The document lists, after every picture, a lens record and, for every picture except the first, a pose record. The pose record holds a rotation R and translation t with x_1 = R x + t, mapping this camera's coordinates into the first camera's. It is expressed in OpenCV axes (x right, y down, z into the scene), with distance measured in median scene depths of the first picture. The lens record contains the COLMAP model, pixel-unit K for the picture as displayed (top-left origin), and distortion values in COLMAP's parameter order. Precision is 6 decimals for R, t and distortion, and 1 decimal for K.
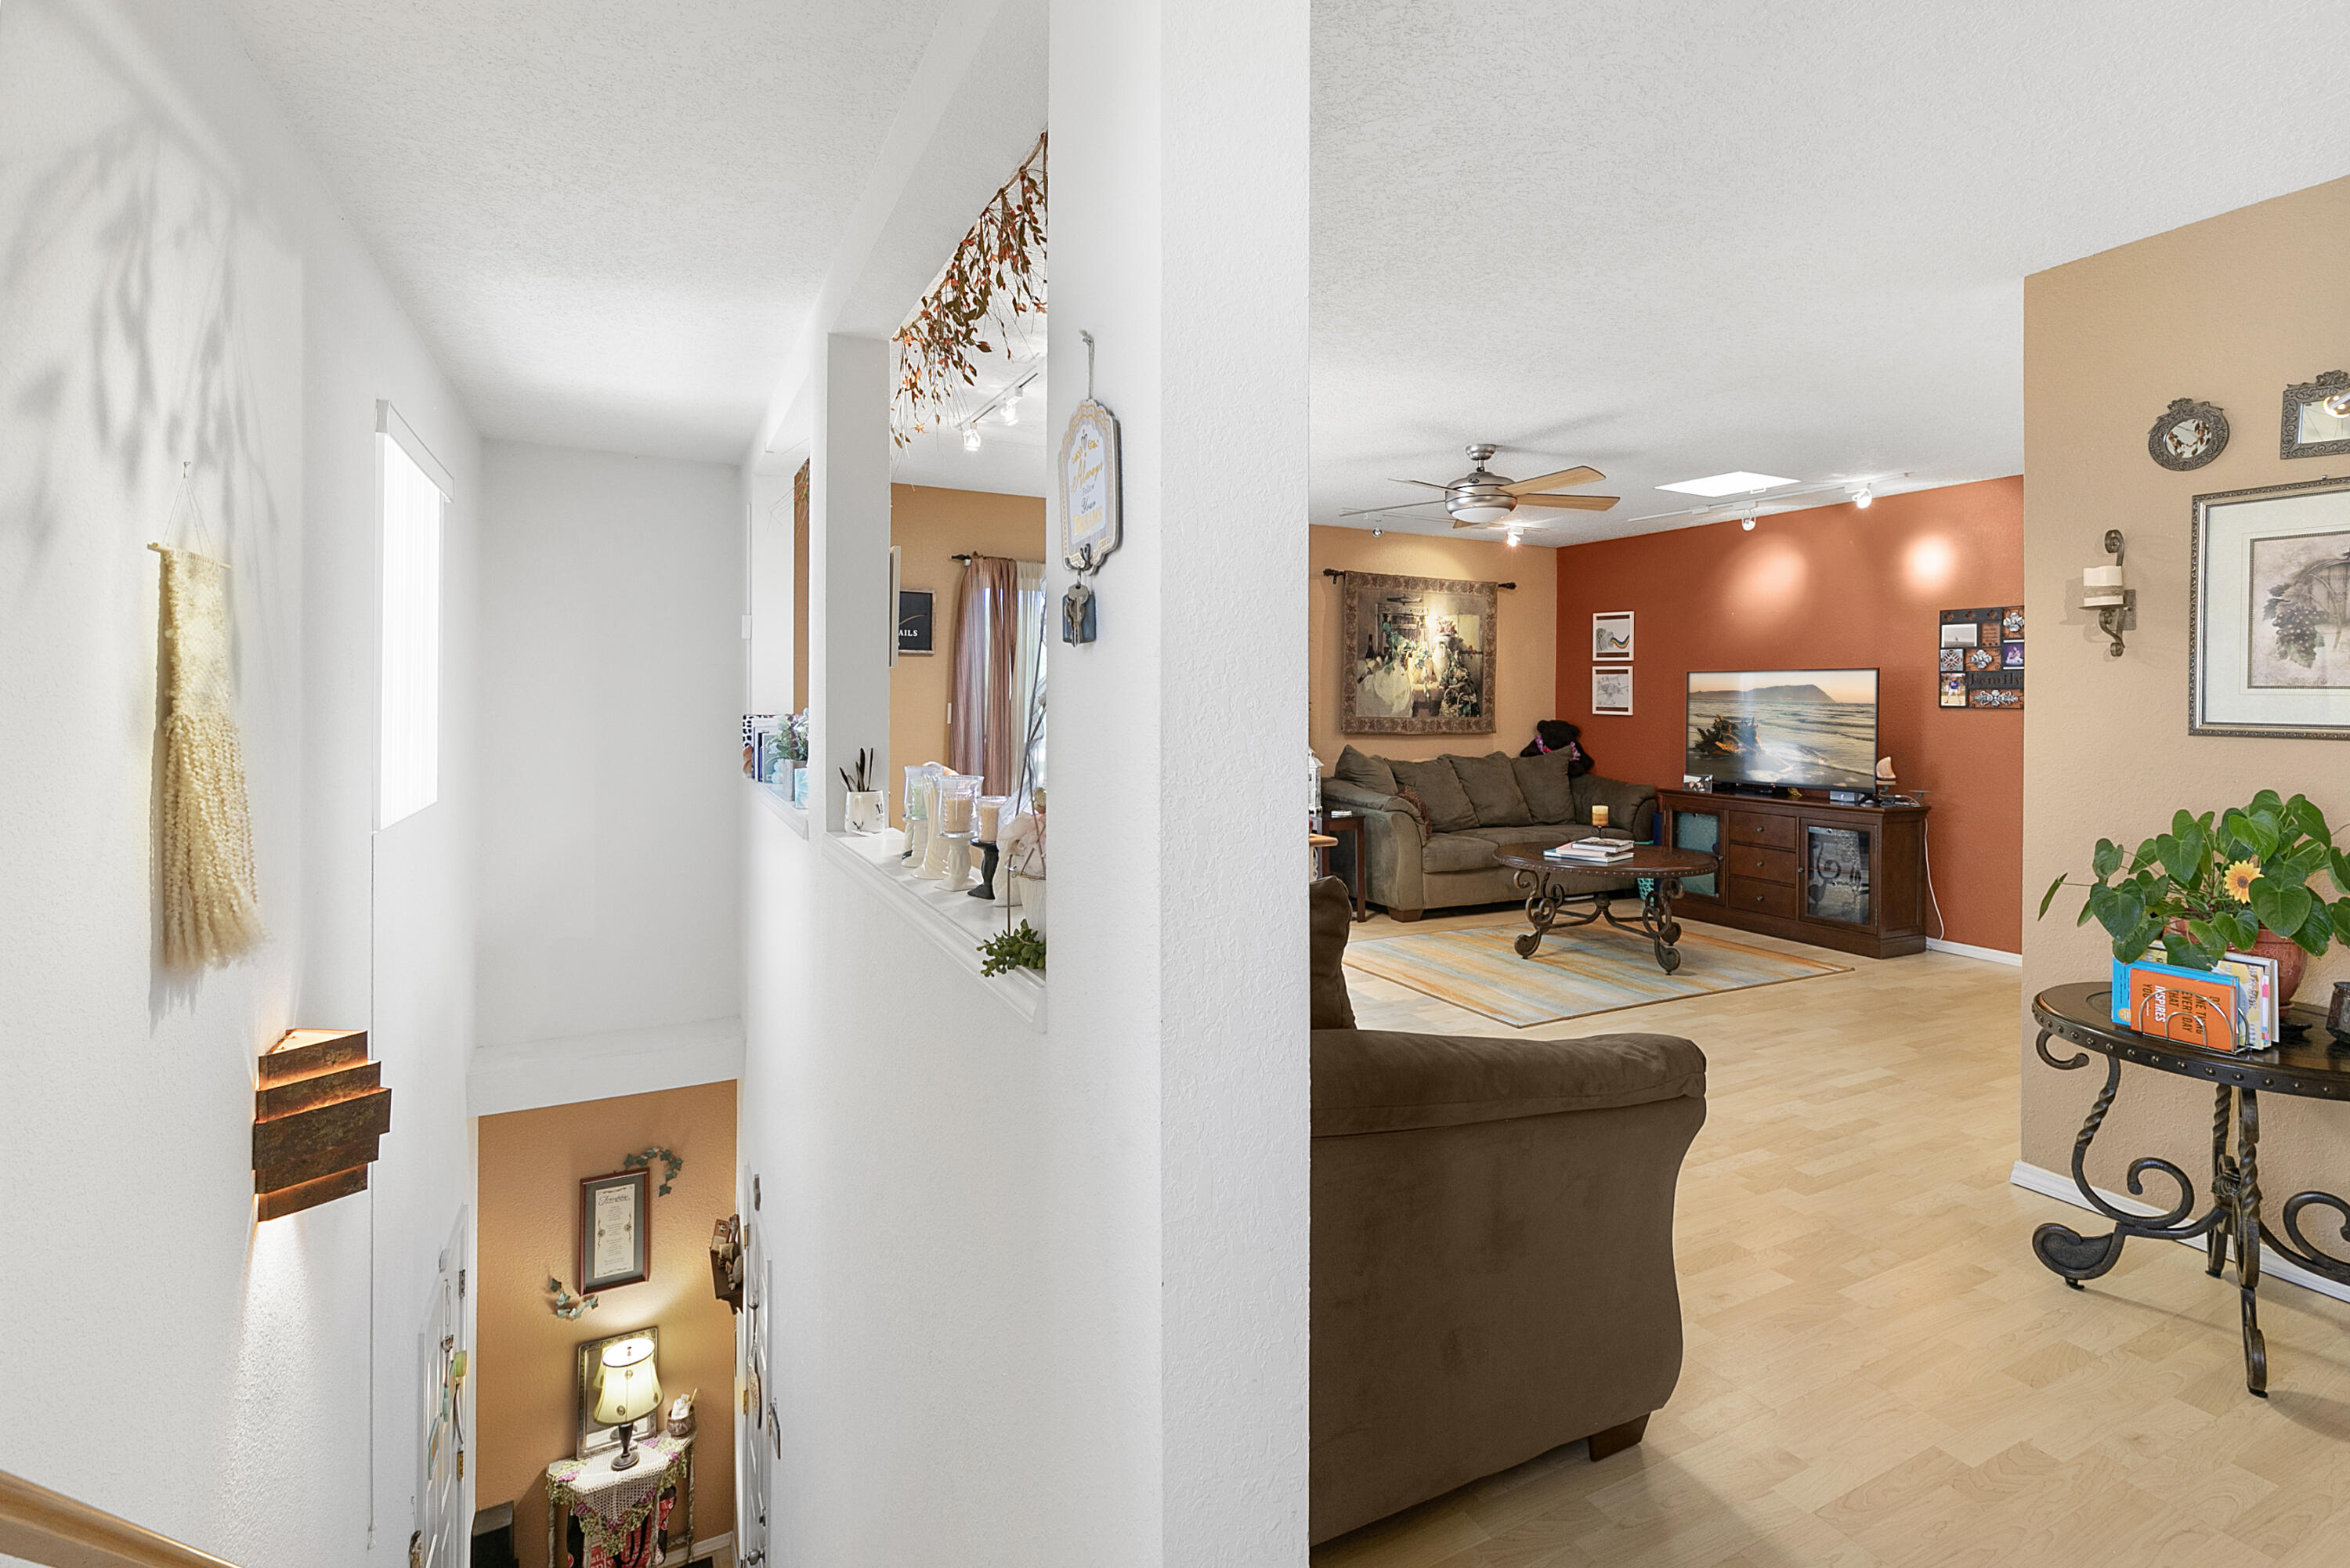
lens RADIAL K [[1103.3, 0, 1177.1], [0, 1103.3, 696.3], [0, 0, 1]] dist [0.000362, 0.000086]
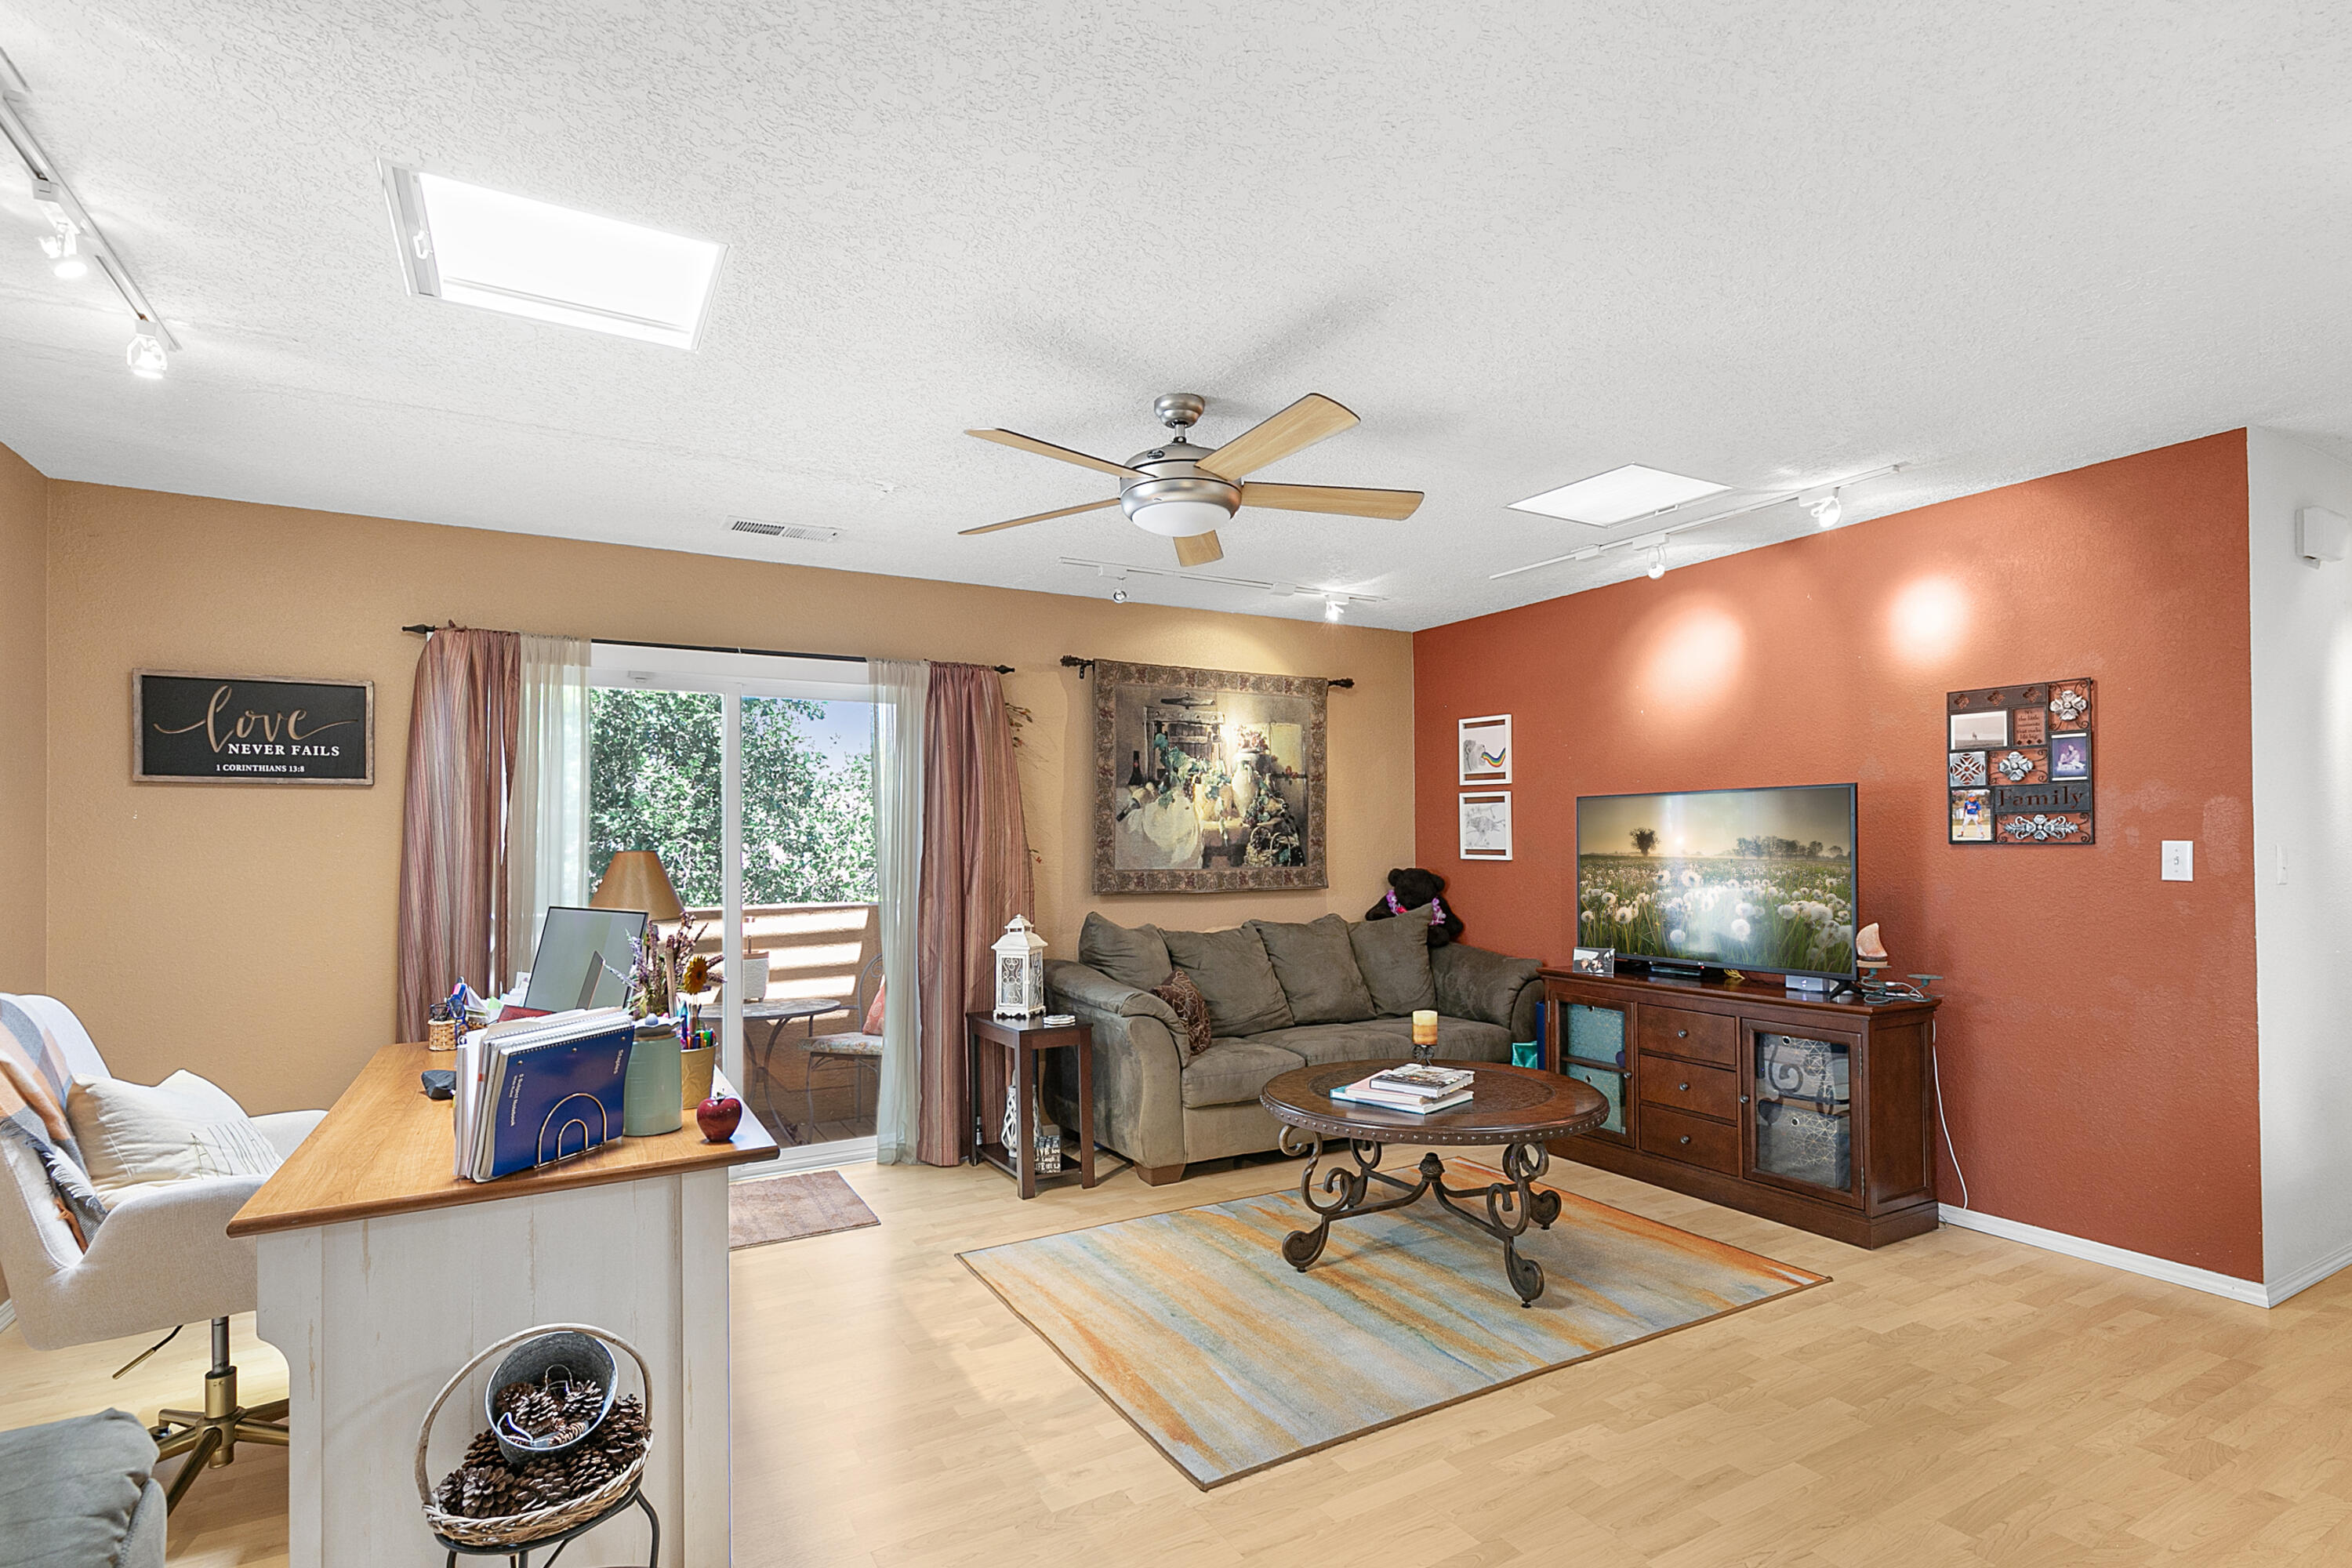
lens RADIAL K [[1139.8, 0, 1173.9], [0, 1139.8, 831.1], [0, 0, 1]] dist [0.003452, 0.000512]
pose [[0.998768, -0.016215, 0.046893, 0.165779], [0.016599, 0.999832, -0.007806, 0.000423], [-0.046759, 0.008574, 0.998869, 0.283458]]
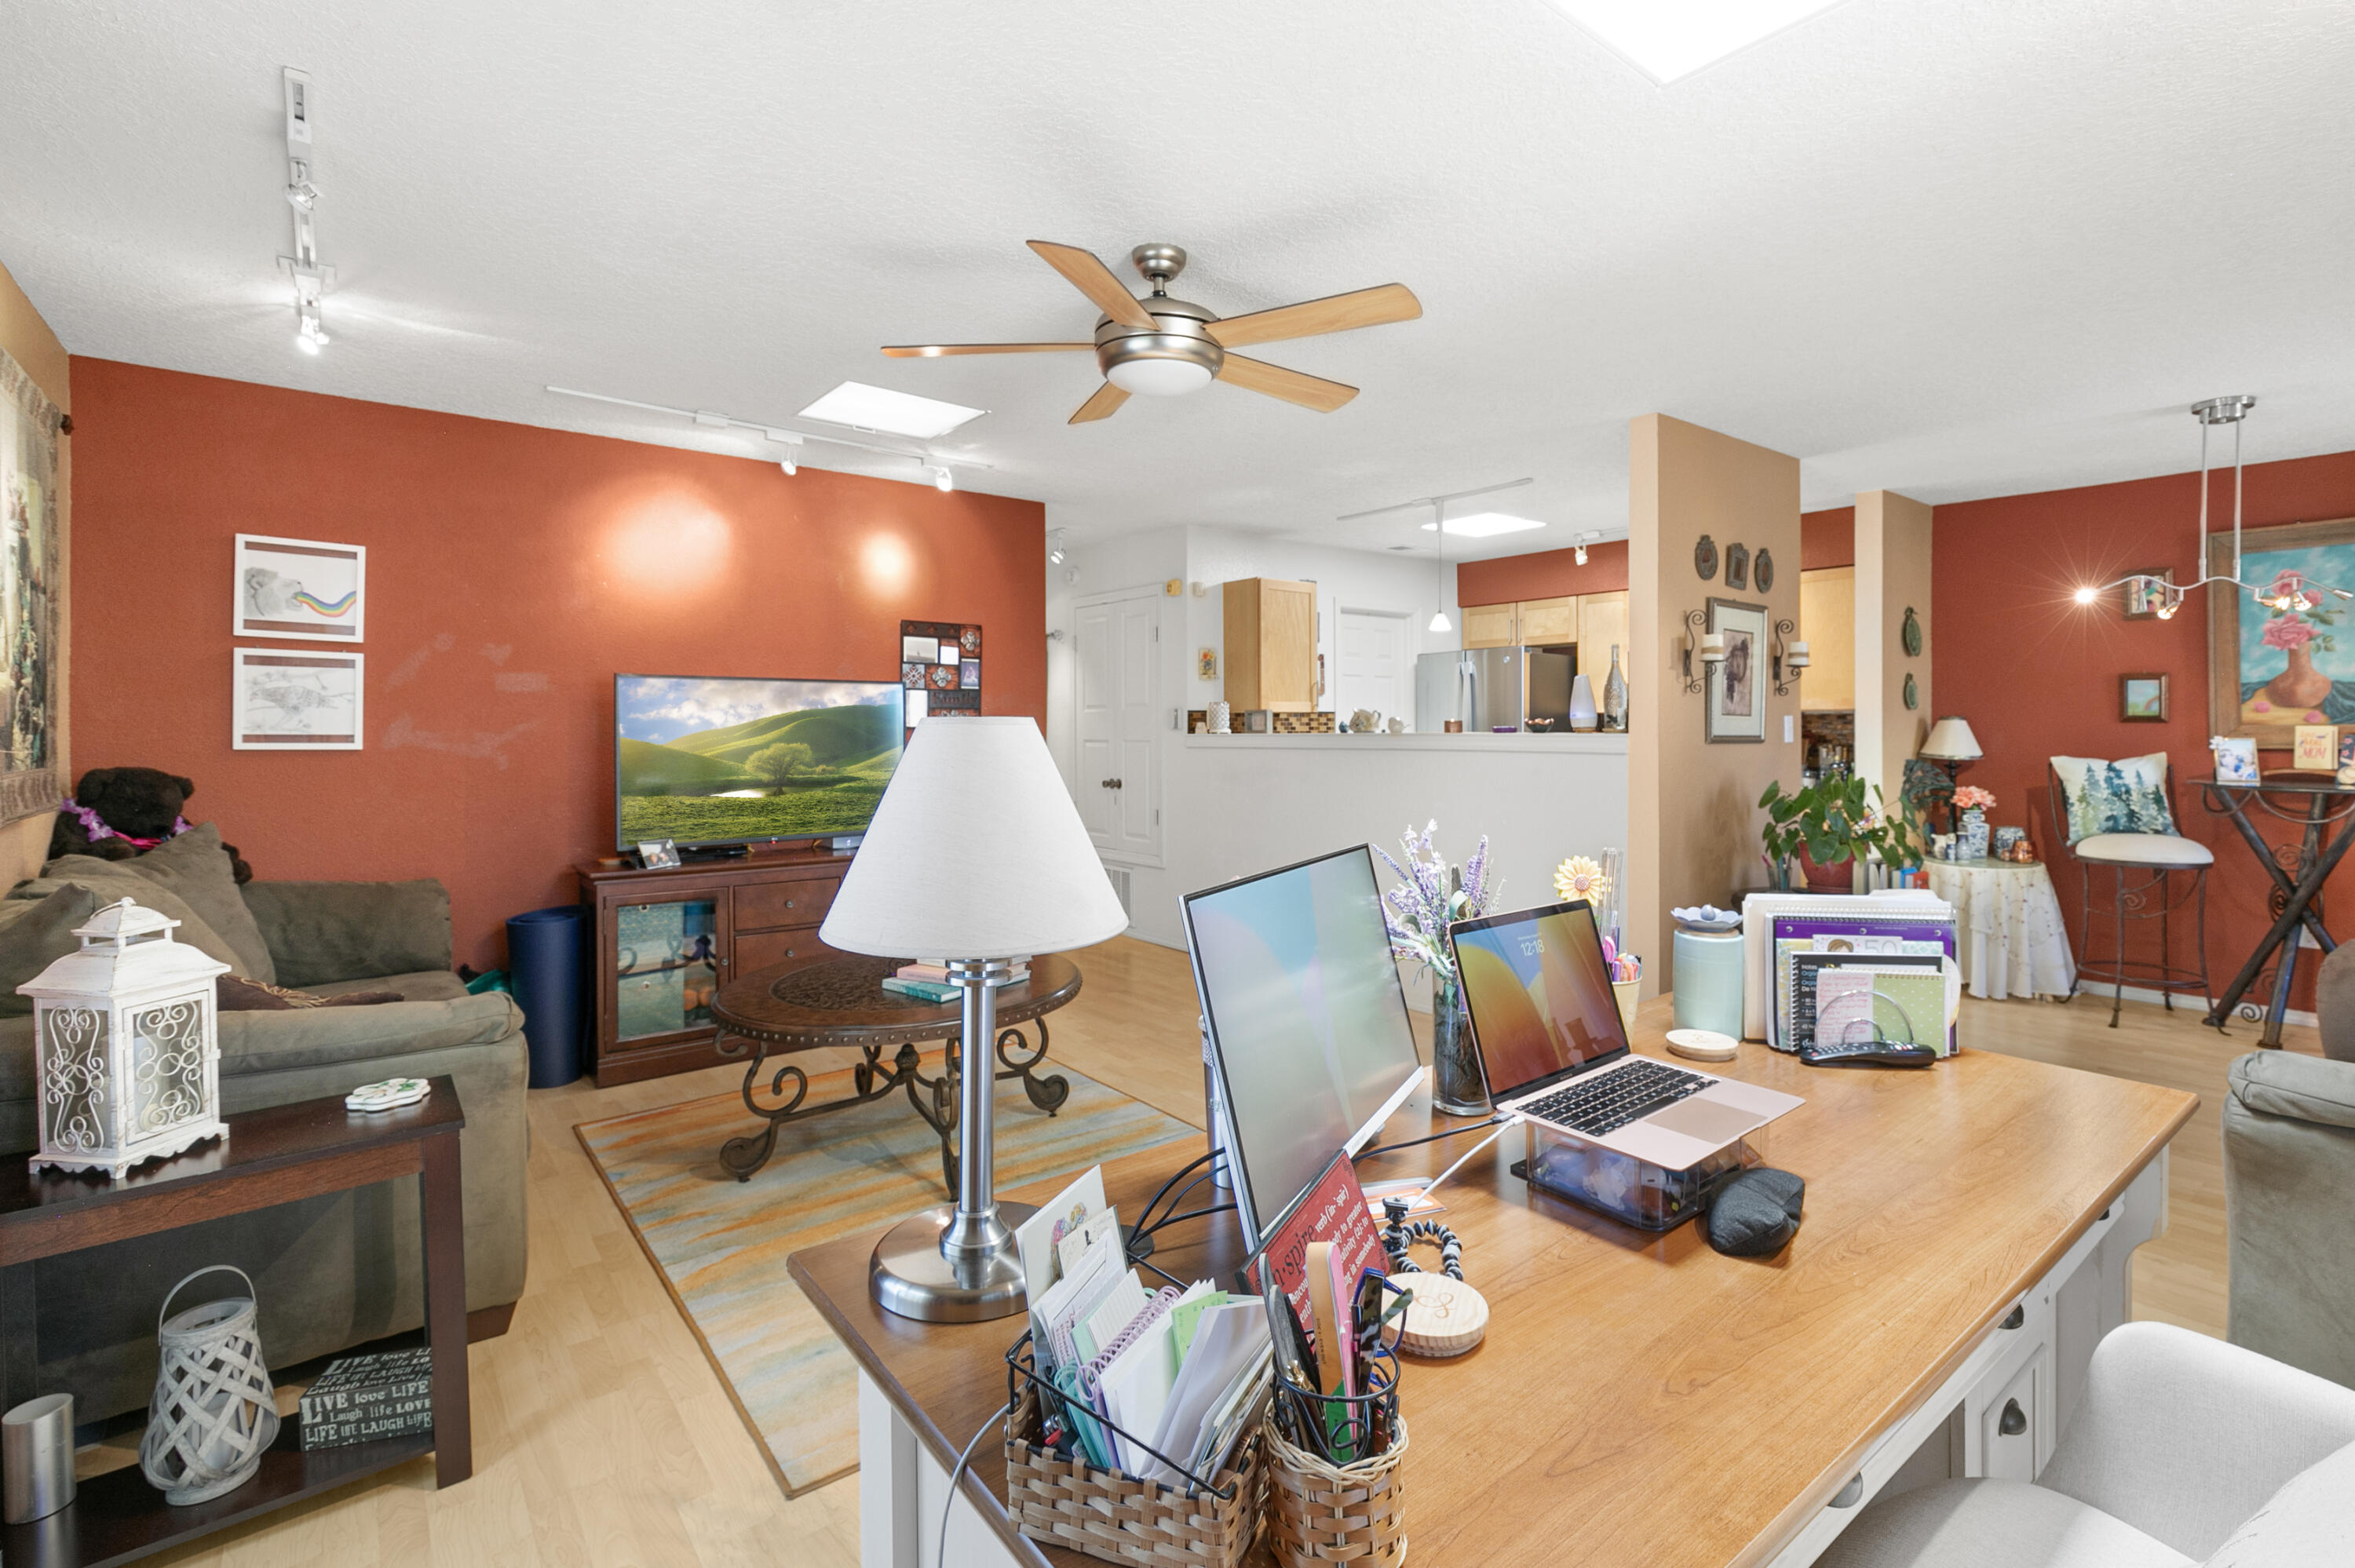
lens RADIAL K [[1078.4, 0, 1205.6], [0, 1078.4, 746.6], [0, 0, 1]] dist [0.004130, 0.001064]
pose [[-0.210252, -0.026222, 0.977296, -0.167202], [-0.004903, 0.999656, 0.025767, 0.000861], [-0.977635, 0.000626, -0.210308, 0.746359]]
